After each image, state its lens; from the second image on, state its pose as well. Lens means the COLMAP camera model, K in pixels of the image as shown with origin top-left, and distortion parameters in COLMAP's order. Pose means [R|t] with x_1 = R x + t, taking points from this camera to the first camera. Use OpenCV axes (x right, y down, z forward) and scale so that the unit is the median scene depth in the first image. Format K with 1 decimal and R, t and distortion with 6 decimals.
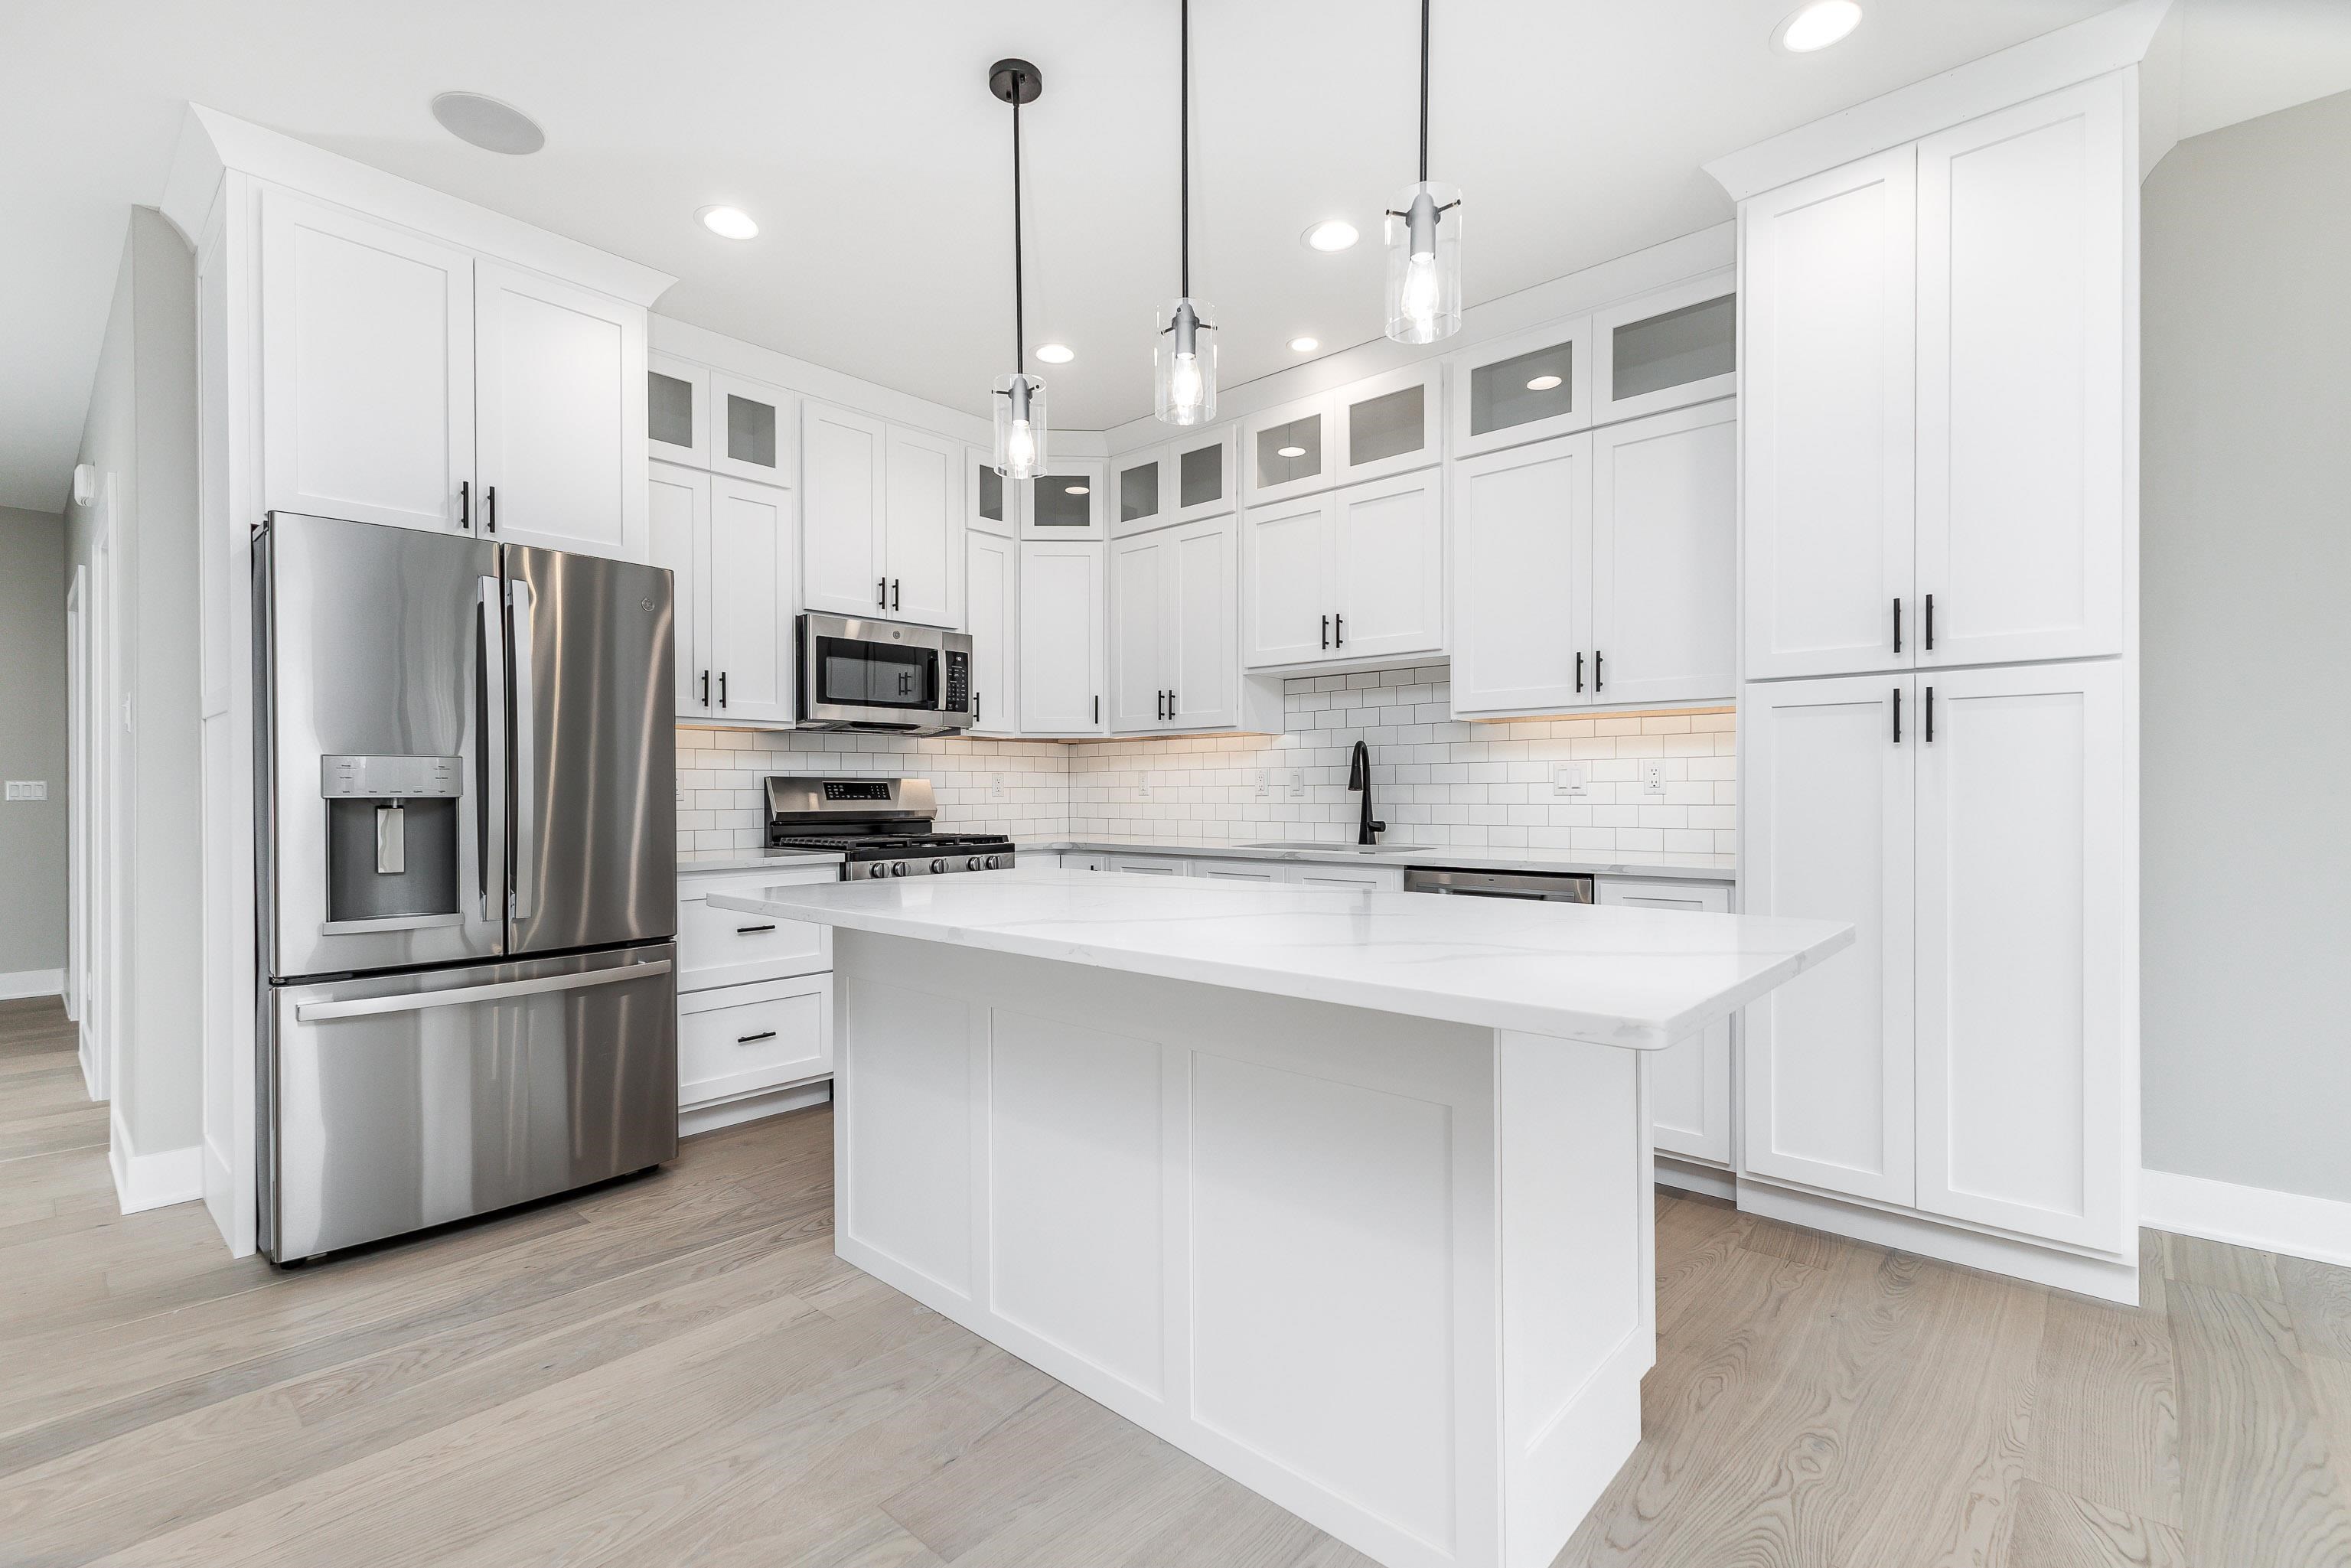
lens RADIAL K [[1050.7, 0, 1165.7], [0, 1050.7, 788.7], [0, 0, 1]] dist [0.012278, -0.000578]
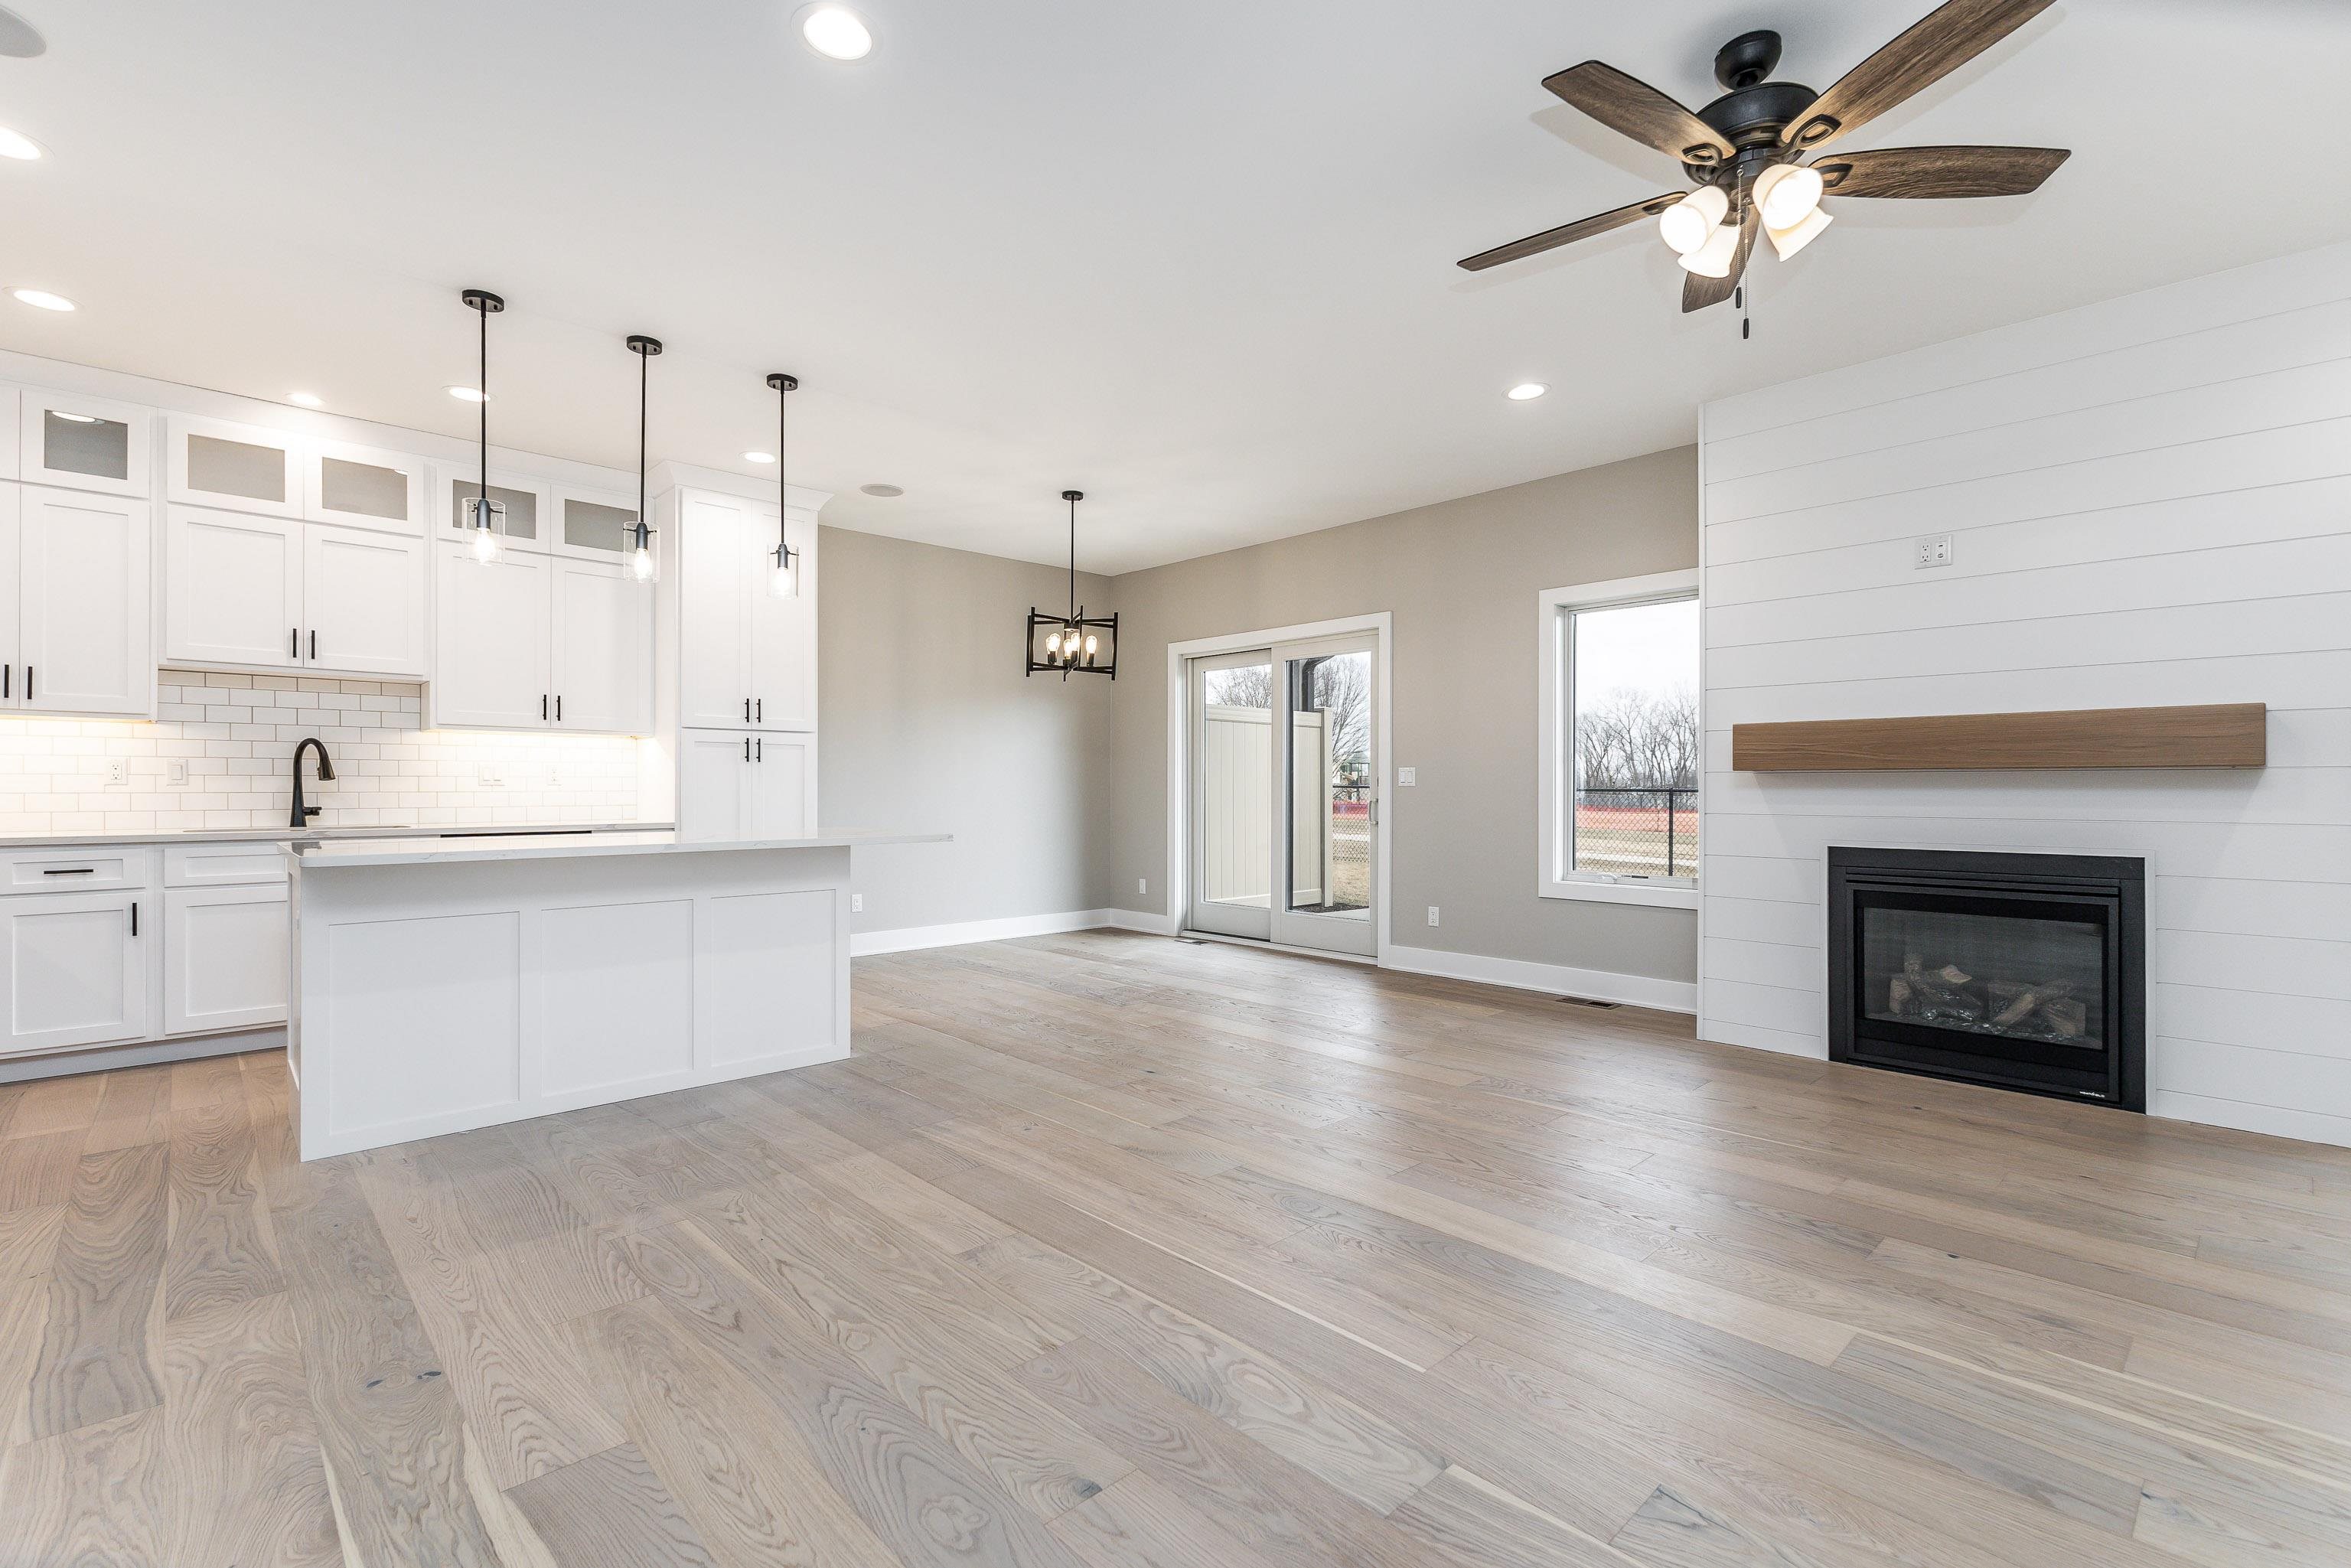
lens RADIAL K [[1045.7, 0, 1161.7], [0, 1045.7, 790.7], [0, 0, 1]] dist [0.019868, -0.010513]
pose [[0.081839, 0.002558, 0.996642, -0.882906], [-0.002671, 0.999994, -0.002347, 0.013130], [-0.996642, -0.002470, 0.081846, -0.043353]]
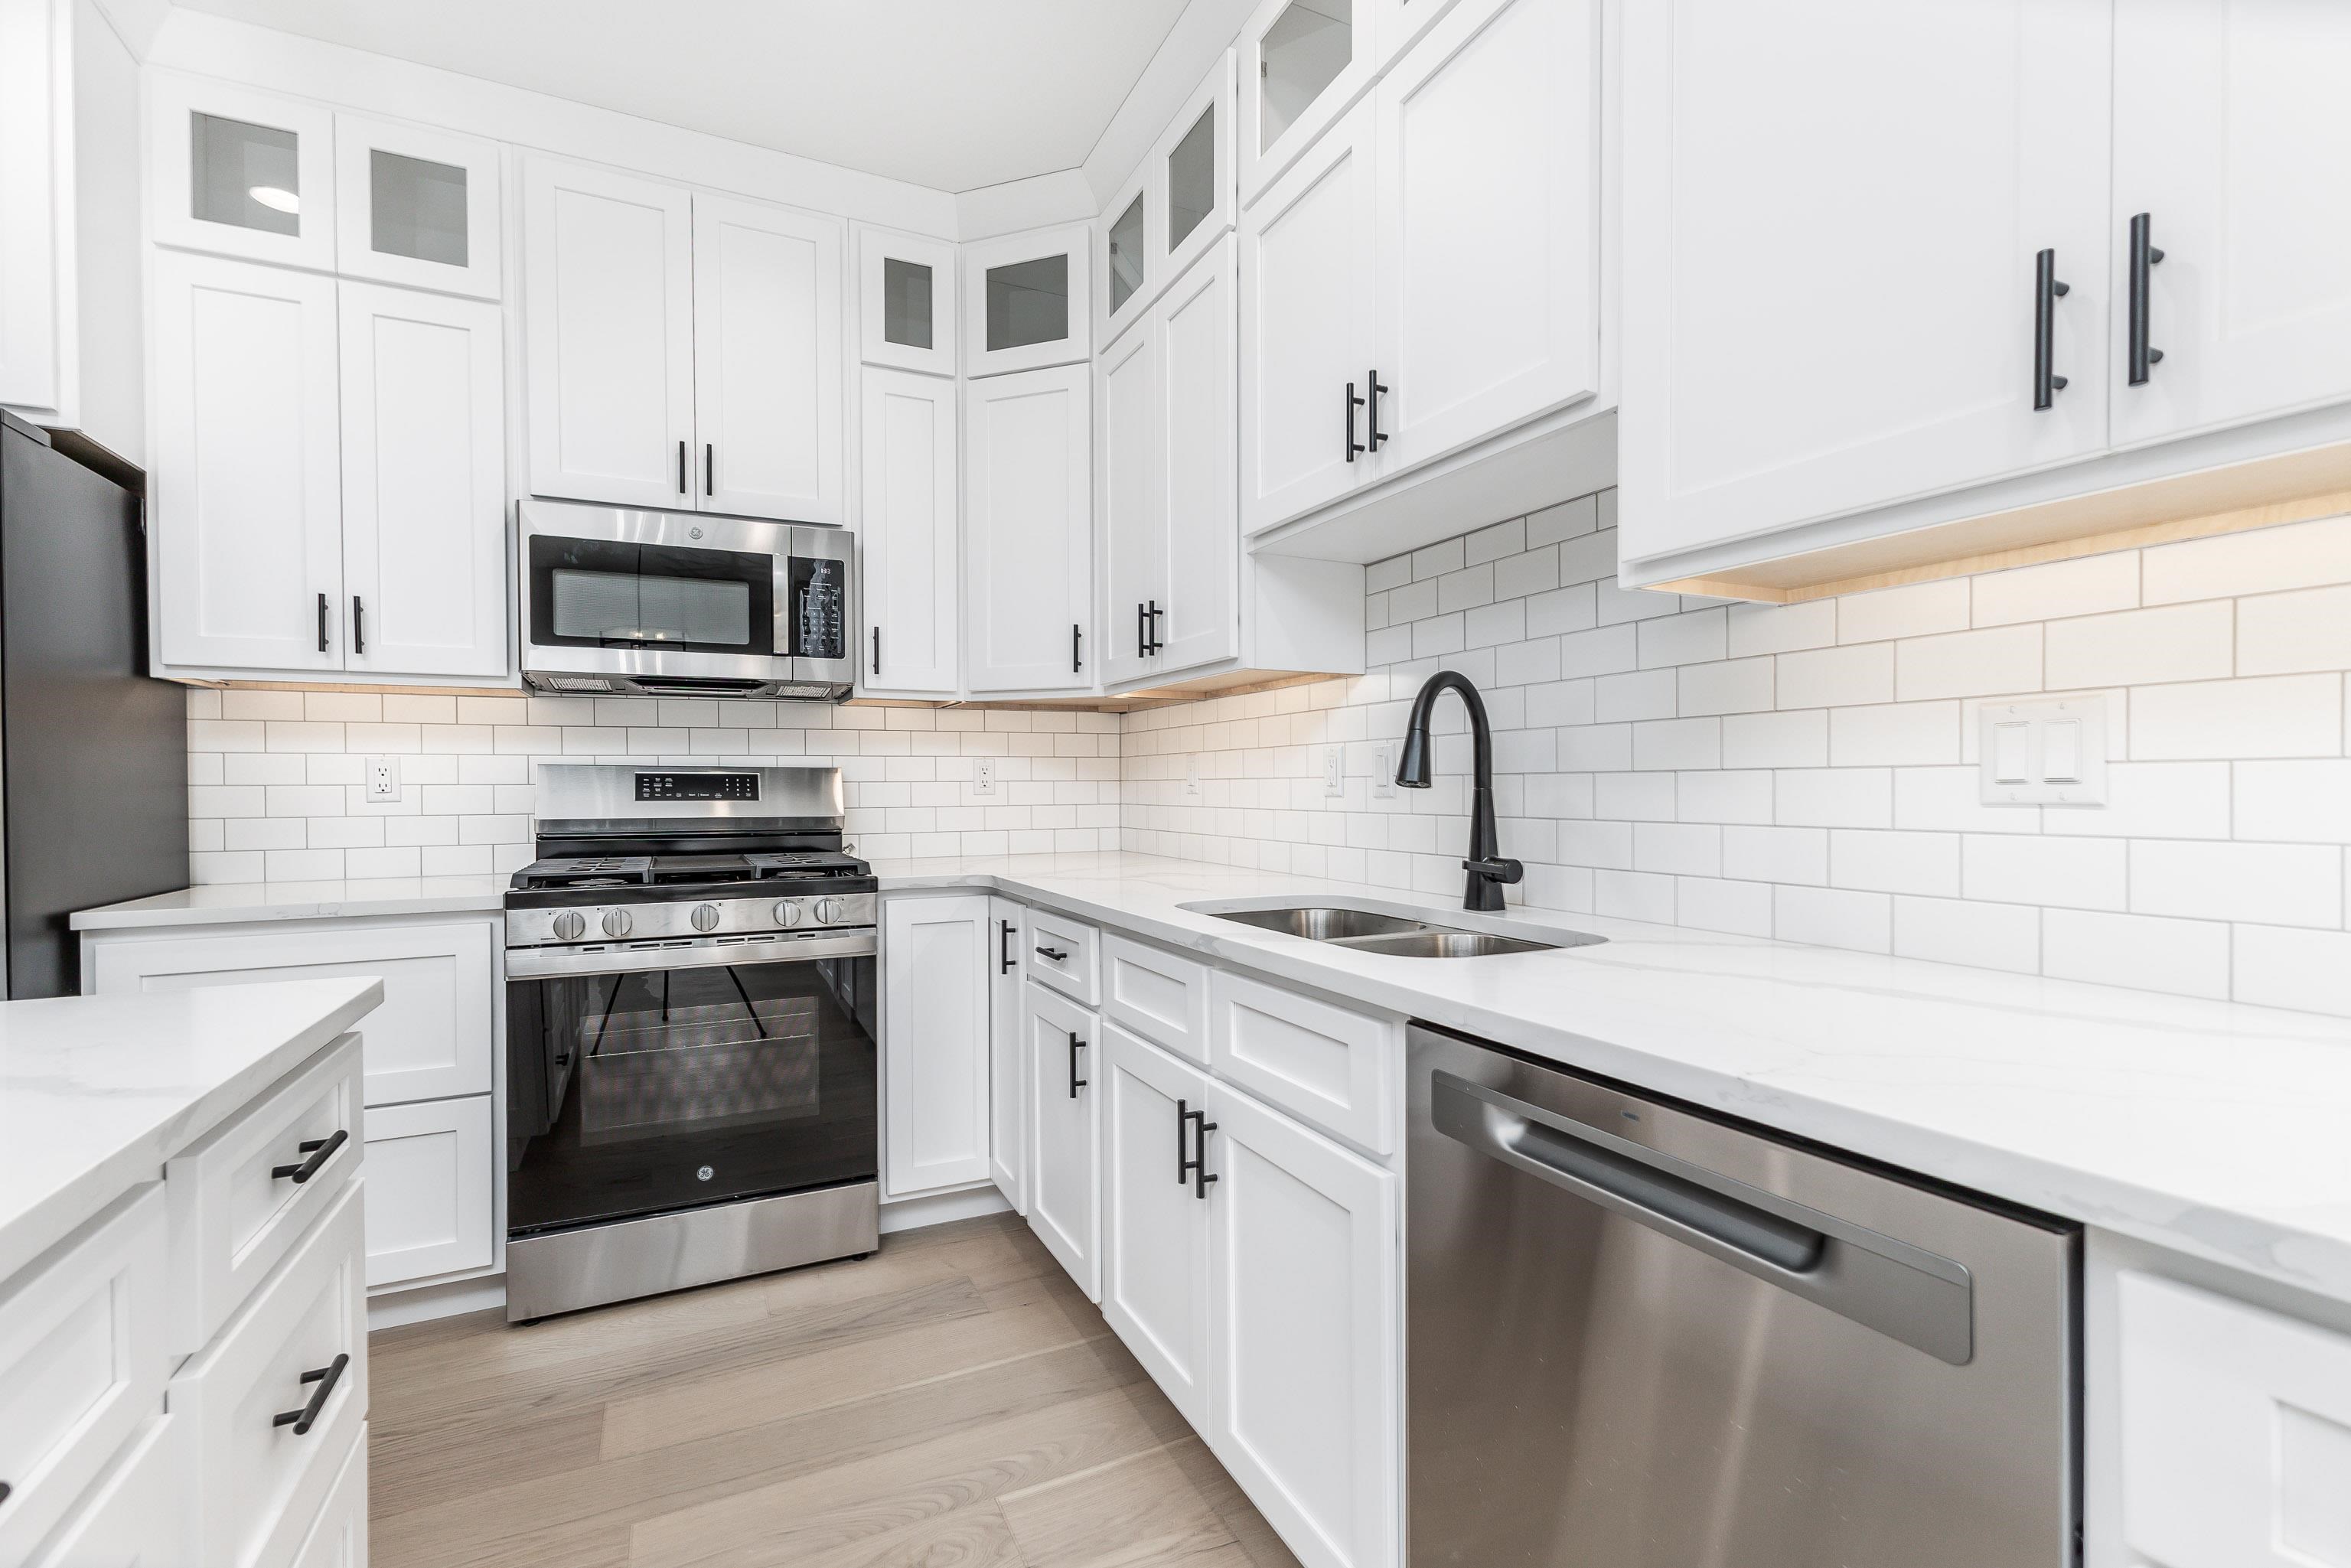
lens RADIAL K [[1050.7, 0, 1165.7], [0, 1050.7, 788.7], [0, 0, 1]] dist [0.012278, -0.000578]
pose [[0.925085, 0.002057, -0.379753, 0.232799], [0.000755, 0.999973, 0.007256, -0.001086], [0.379758, -0.006999, 0.925059, 0.539895]]
